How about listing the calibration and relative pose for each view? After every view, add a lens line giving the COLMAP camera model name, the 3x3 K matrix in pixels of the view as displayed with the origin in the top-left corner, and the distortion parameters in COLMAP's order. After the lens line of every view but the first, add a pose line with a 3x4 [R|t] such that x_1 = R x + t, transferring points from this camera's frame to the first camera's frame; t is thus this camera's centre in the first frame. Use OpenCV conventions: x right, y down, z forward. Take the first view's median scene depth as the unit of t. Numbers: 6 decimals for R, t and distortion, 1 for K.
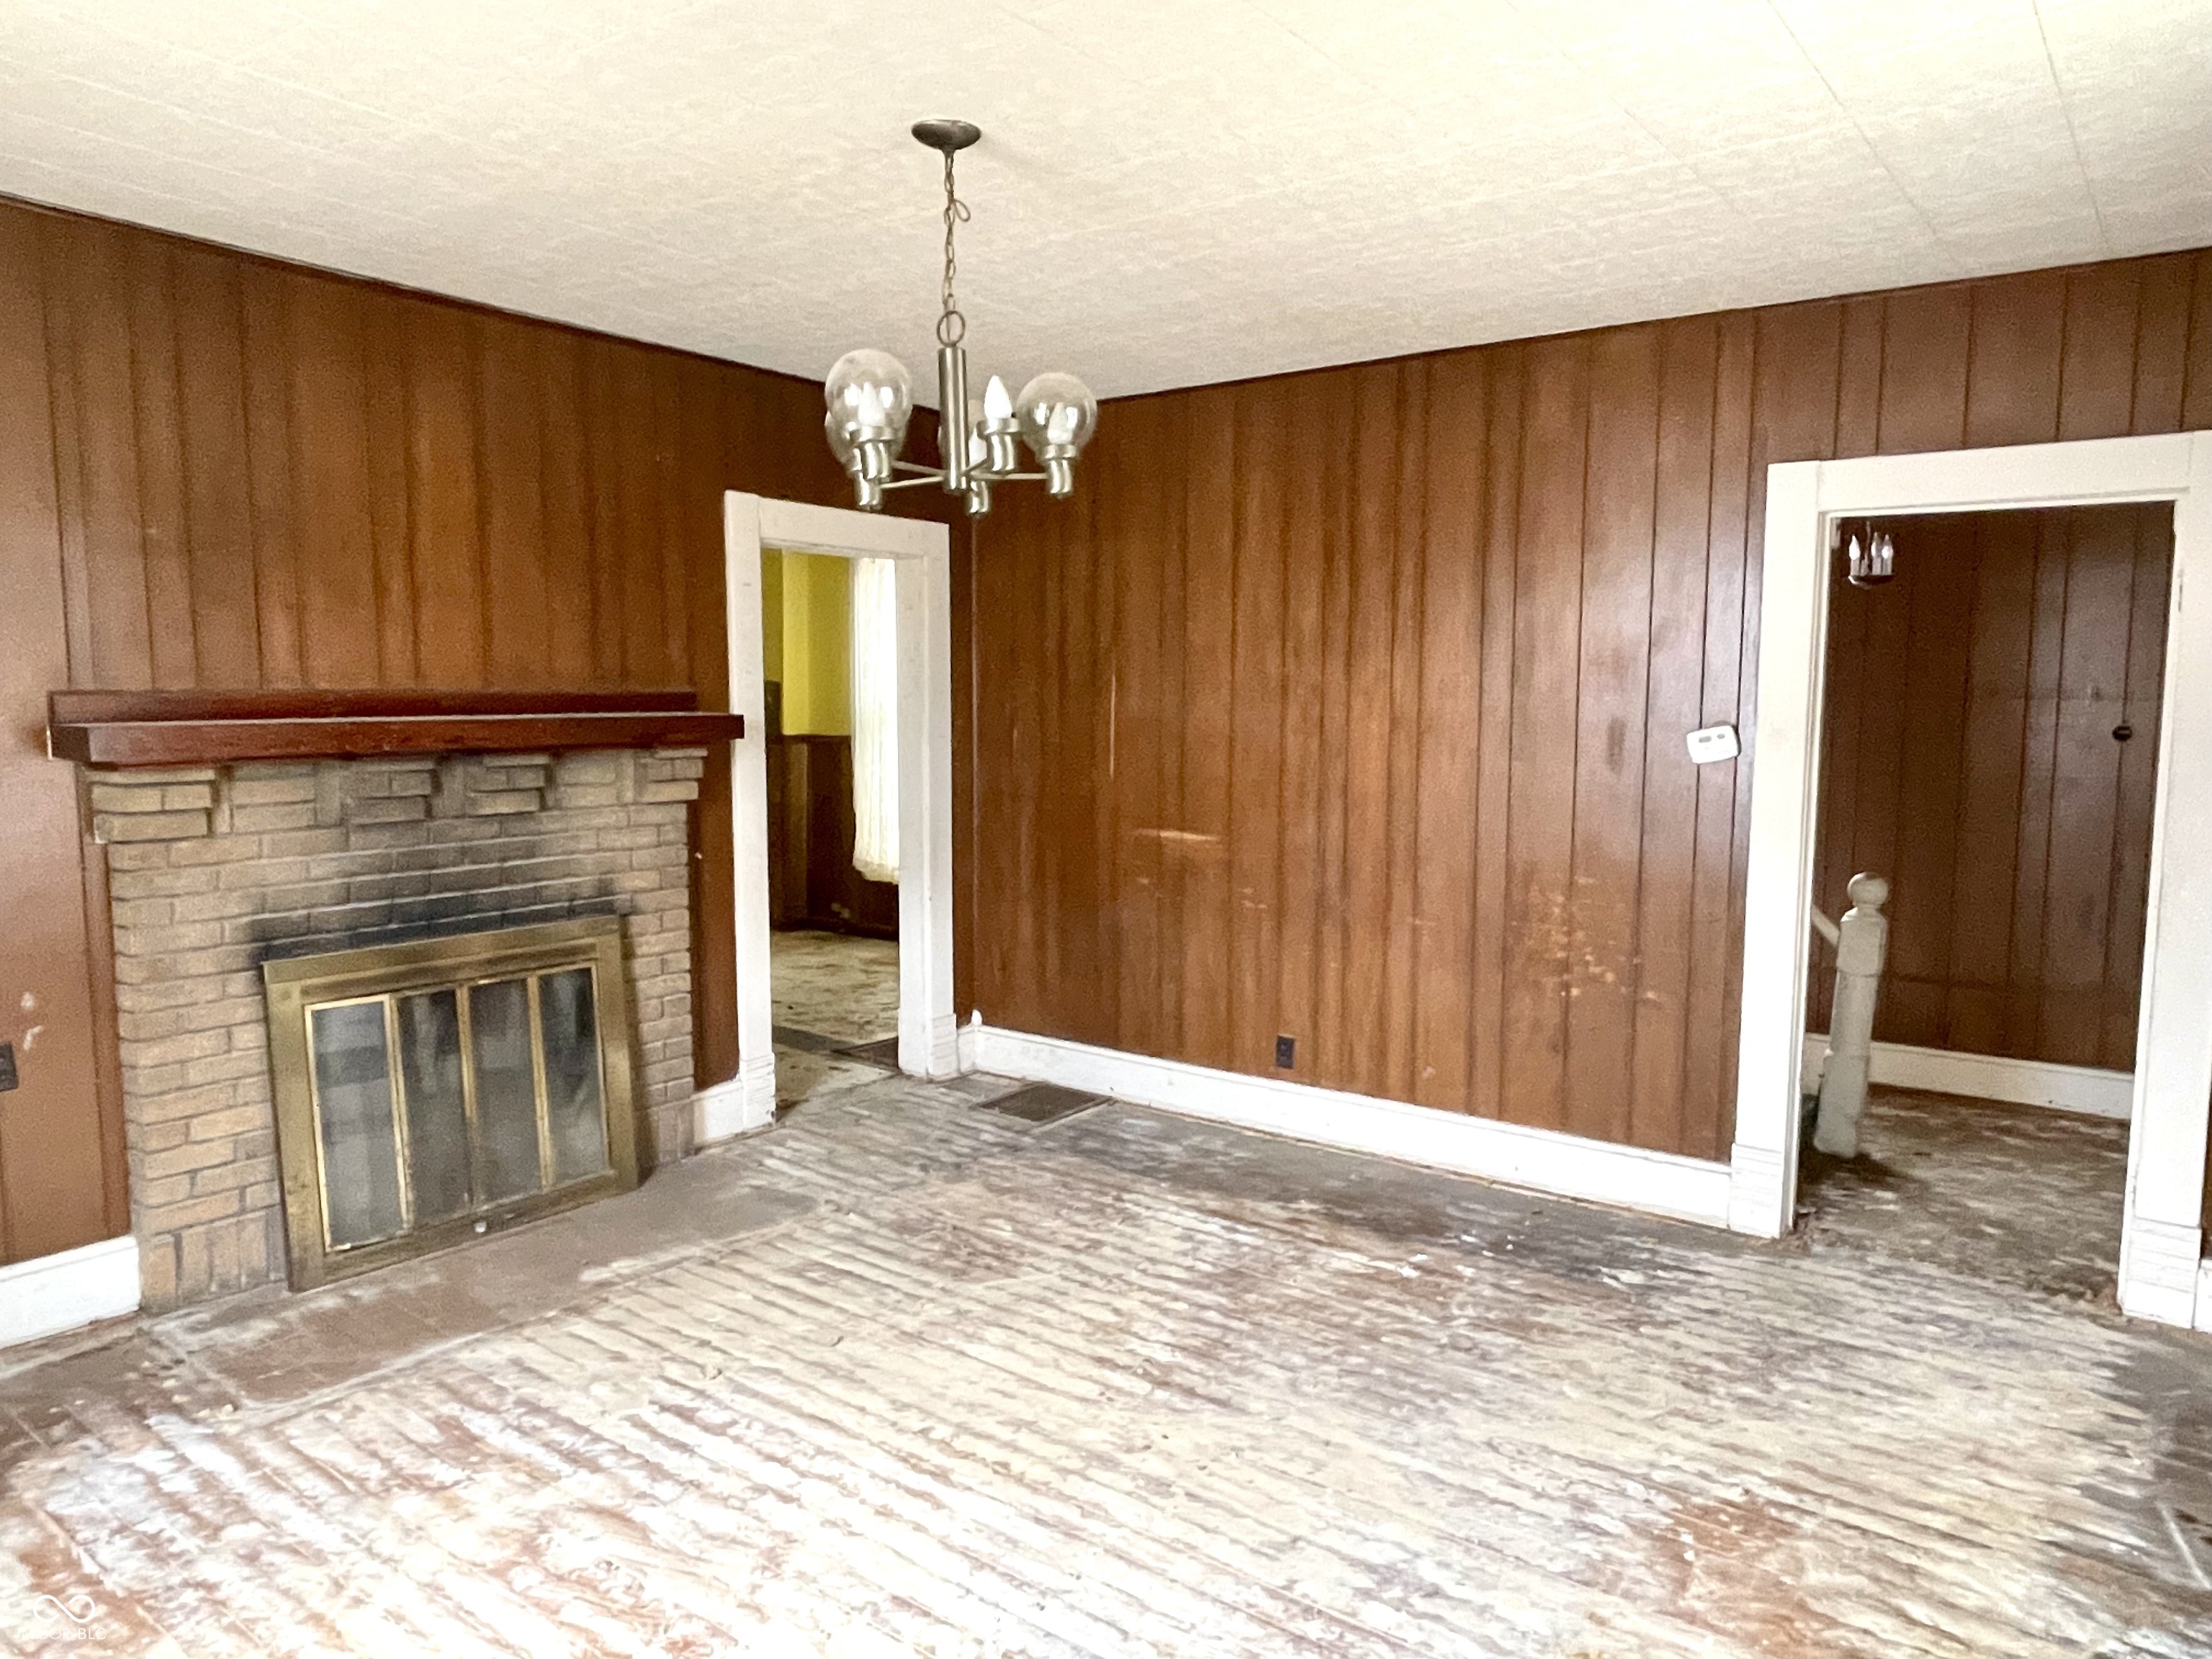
lens RADIAL K [[1488.1, 0, 1101.4], [0, 1488.1, 833.2], [0, 0, 1]] dist [0.035676, -0.050279]
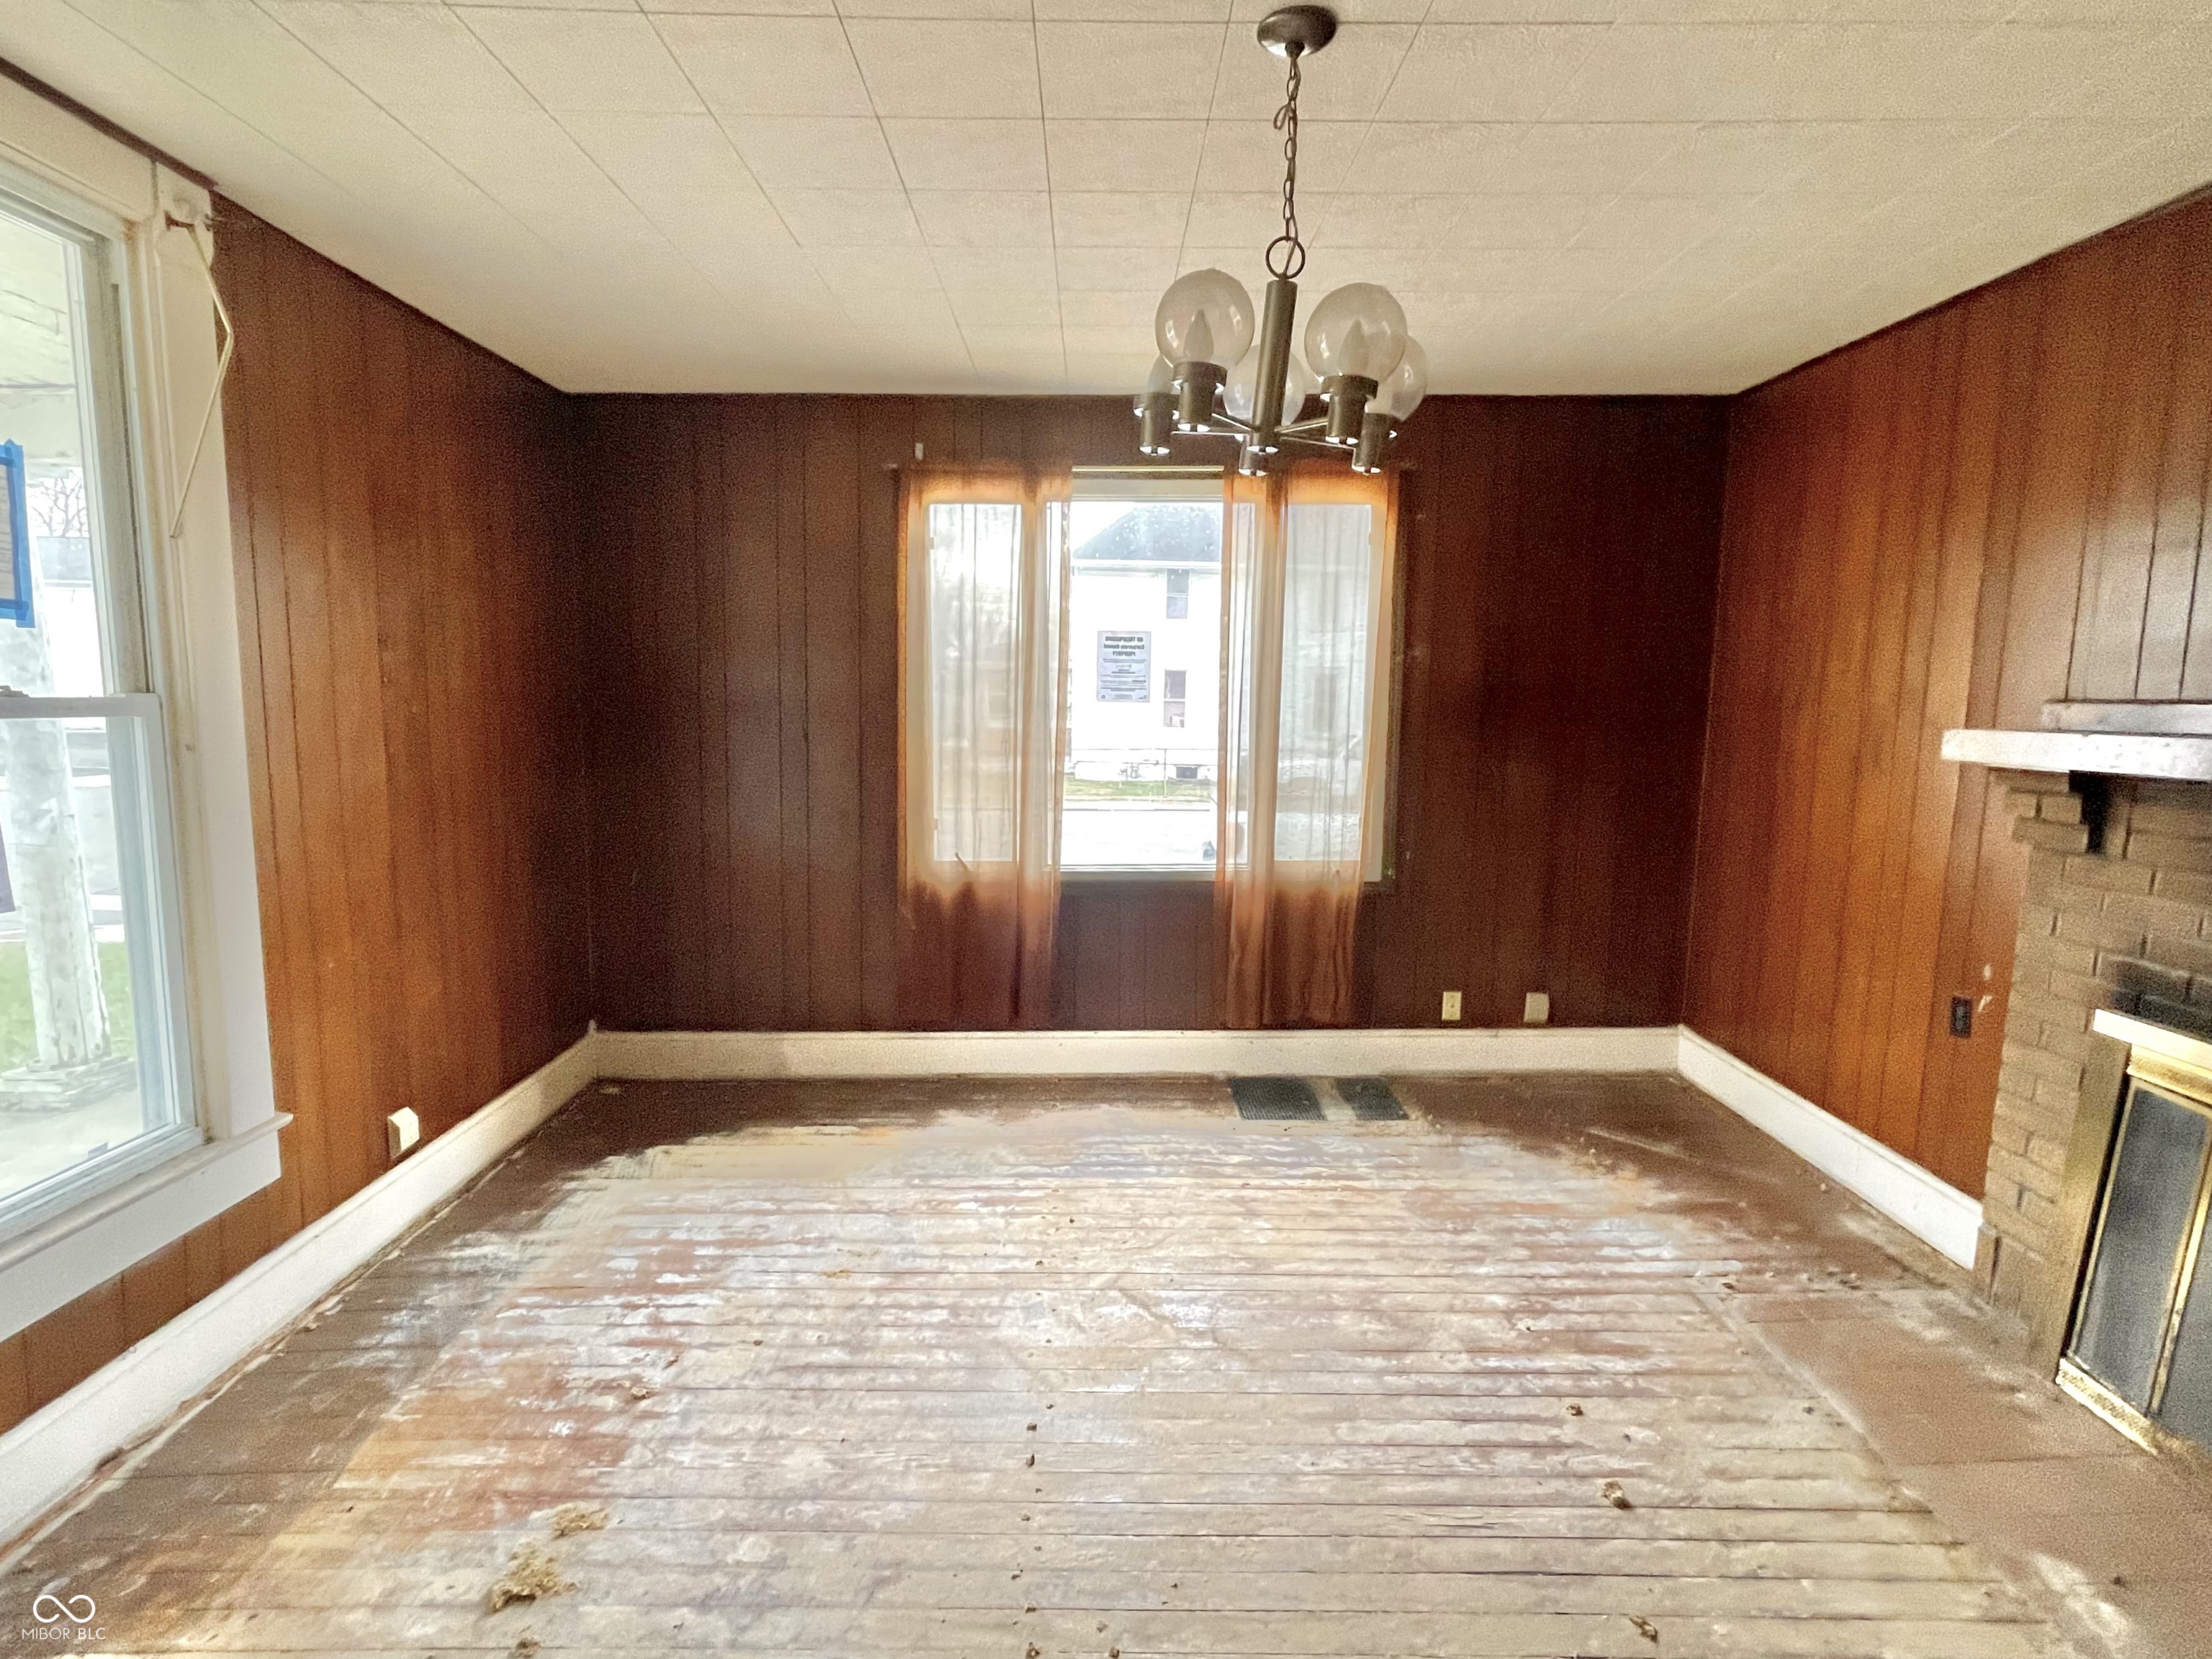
lens RADIAL K [[1109.3, 0, 1104.4], [0, 1109.3, 829.0], [0, 0, 1]] dist [-0.001540, -0.001321]
pose [[-0.788153, 0.058647, -0.612679, 0.258285], [-0.084219, 0.975810, 0.201746, -0.085061], [0.609690, 0.210606, -0.764149, 0.966702]]
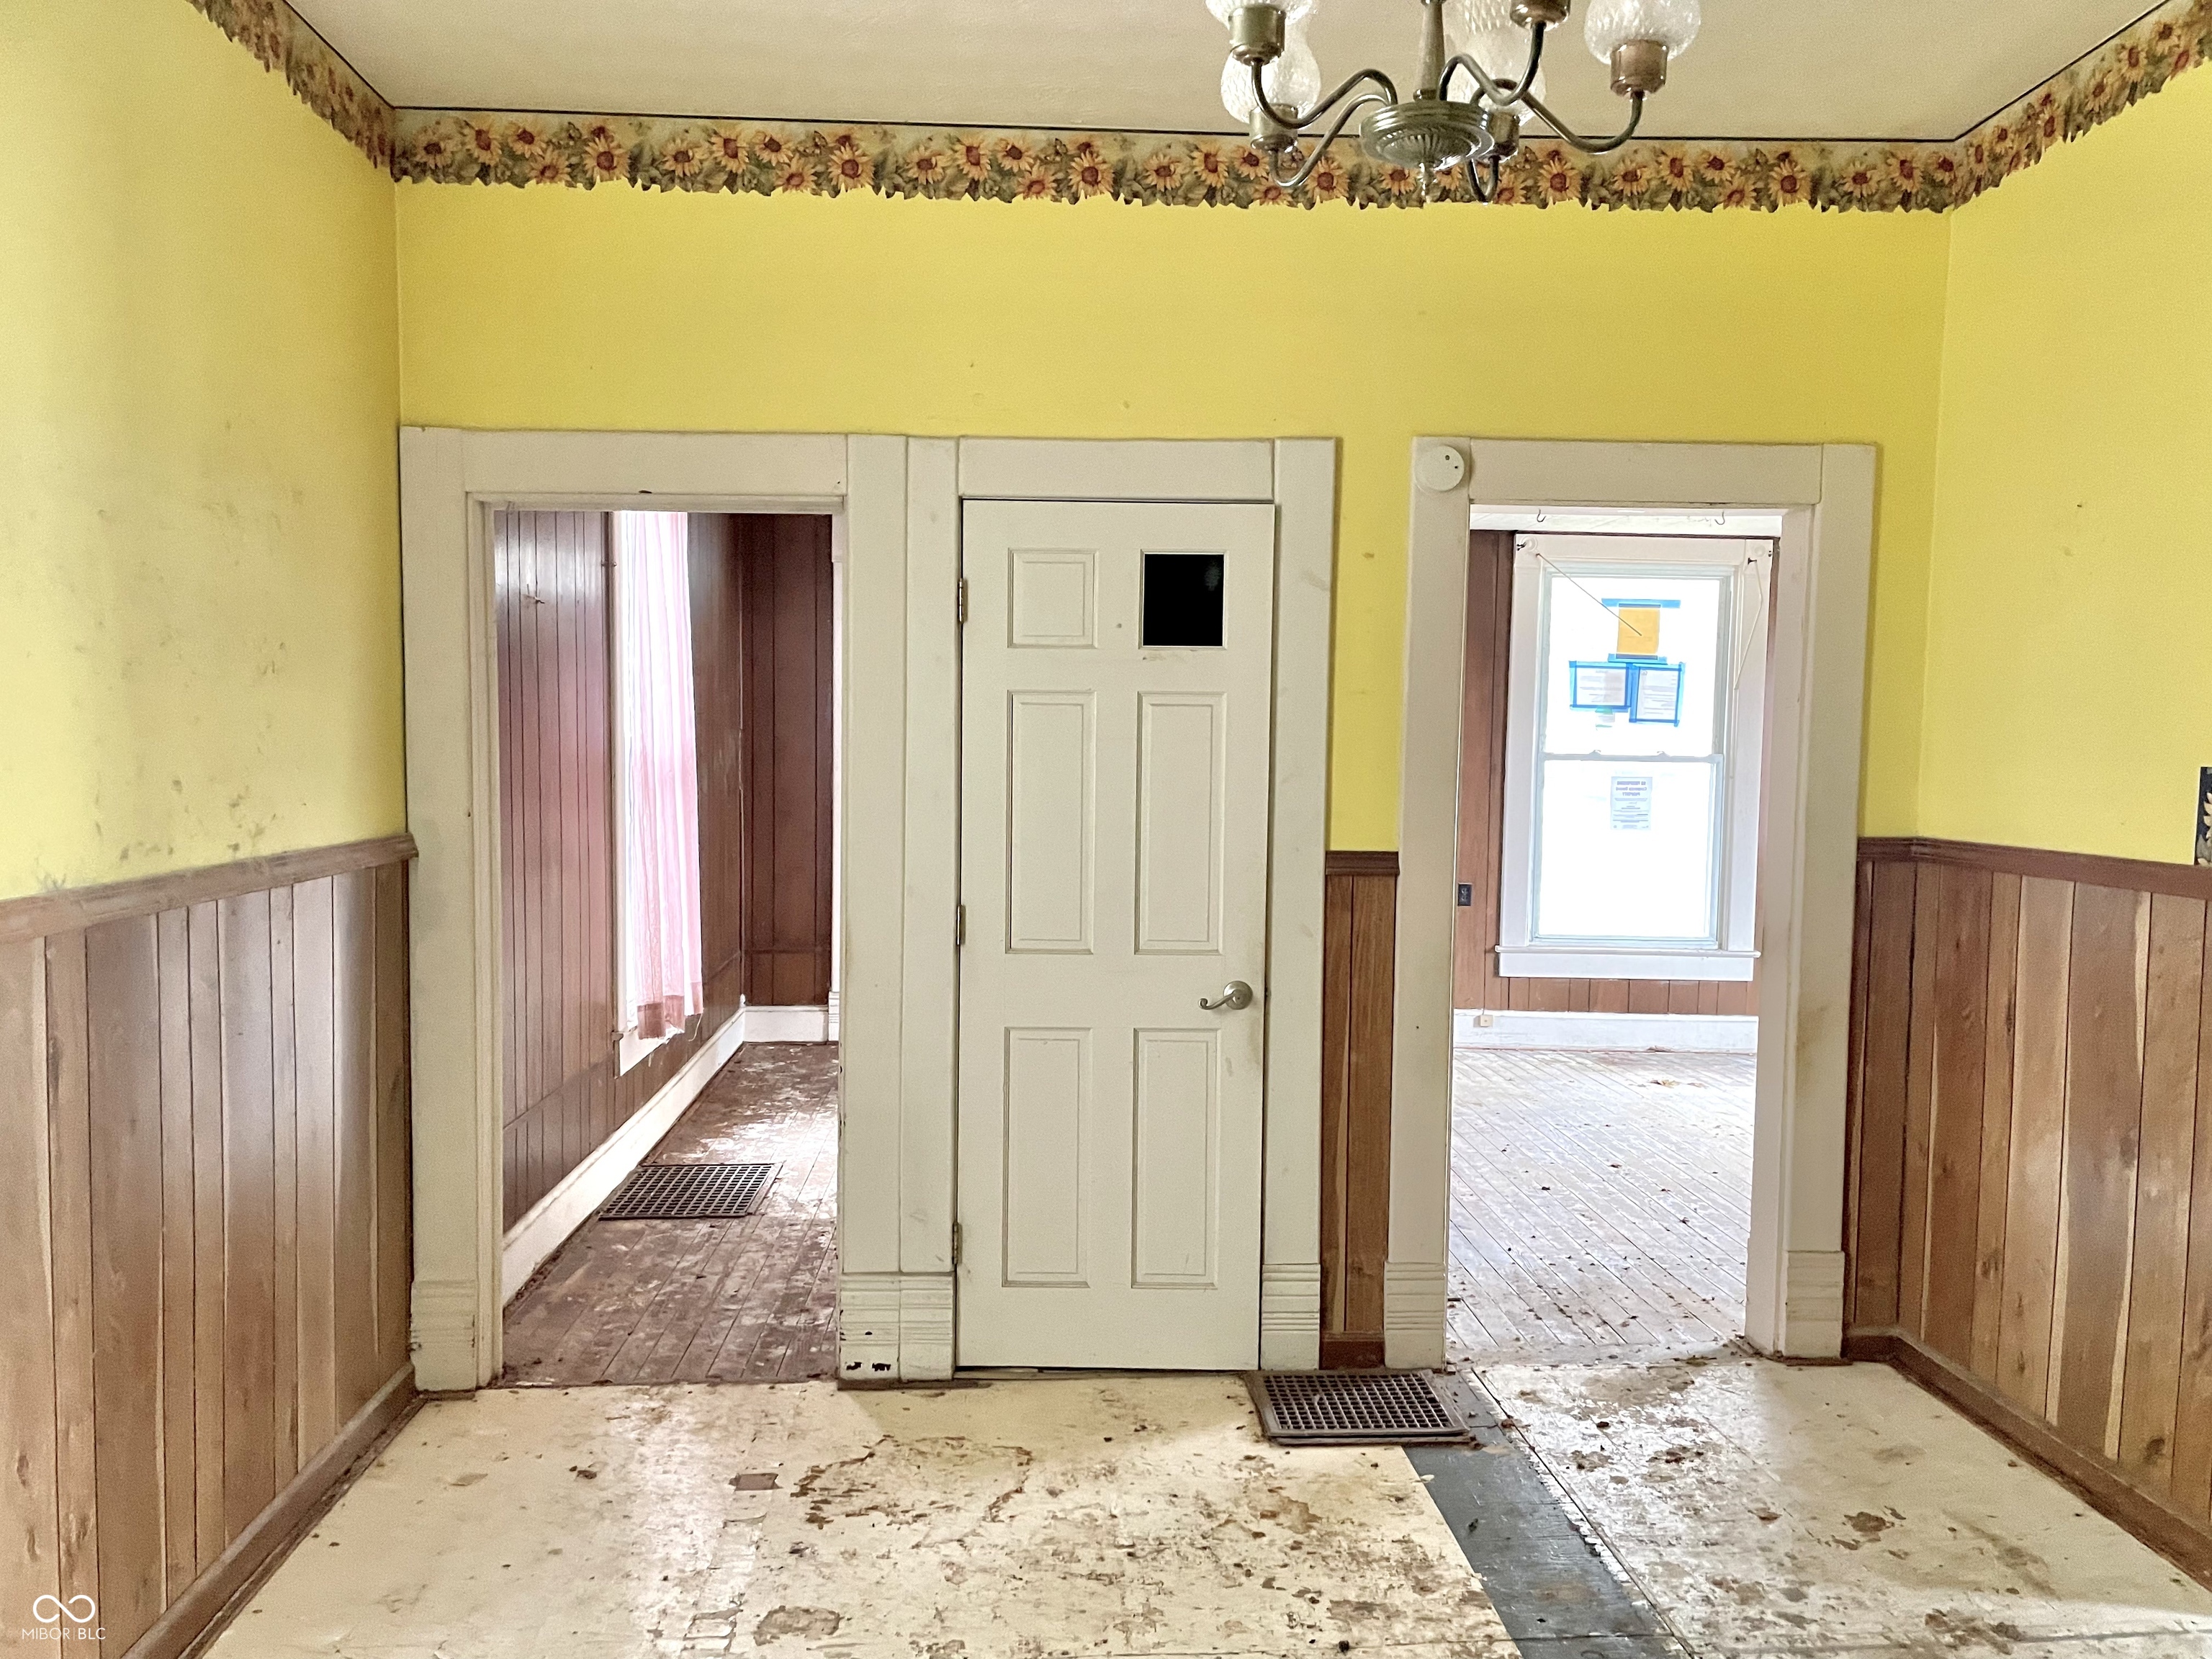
lens RADIAL K [[1668.1, 0, 1093.6], [0, 1668.1, 842.5], [0, 0, 1]] dist [0.101922, -0.121531]
pose [[-0.640565, -0.054389, 0.765975, -0.763170], [0.060327, 0.990841, 0.120806, -0.183474], [-0.765531, 0.123593, -0.631417, 2.090661]]
